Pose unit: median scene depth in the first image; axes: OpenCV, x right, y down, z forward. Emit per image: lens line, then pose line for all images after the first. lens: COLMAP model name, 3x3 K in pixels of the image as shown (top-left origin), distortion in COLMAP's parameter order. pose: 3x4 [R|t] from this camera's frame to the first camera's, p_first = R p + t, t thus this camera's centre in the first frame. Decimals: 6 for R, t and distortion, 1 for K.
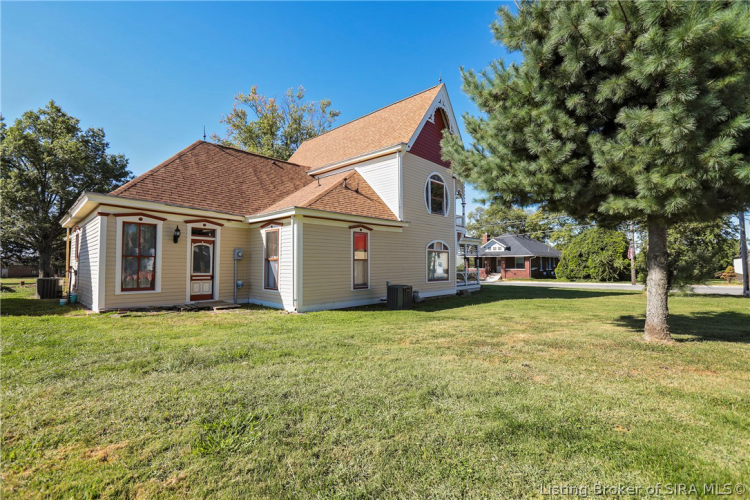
lens RADIAL K [[327.9, 0, 378.8], [0, 327.9, 250.3], [0, 0, 1]] dist [-0.000728, 0.000009]
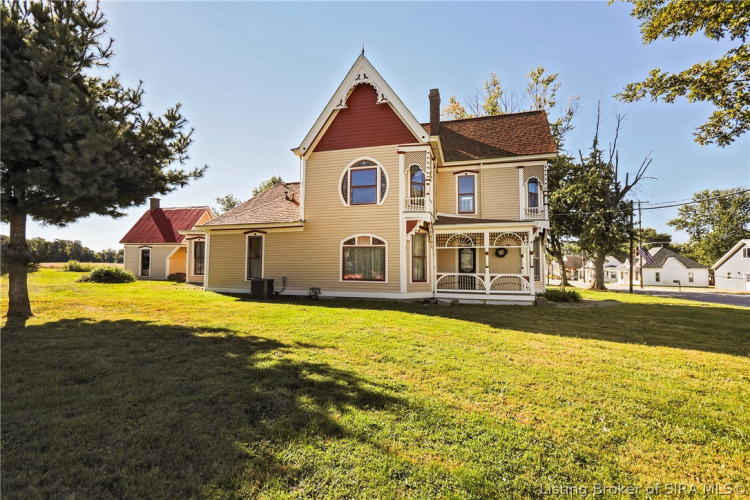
lens RADIAL K [[327.9, 0, 378.8], [0, 327.9, 250.3], [0, 0, 1]] dist [-0.000728, 0.000009]
pose [[0.467965, -0.035286, -0.883043, 0.989313], [0.032458, 0.999215, -0.022727, 0.034444], [0.883151, -0.018026, 0.468742, 0.634755]]
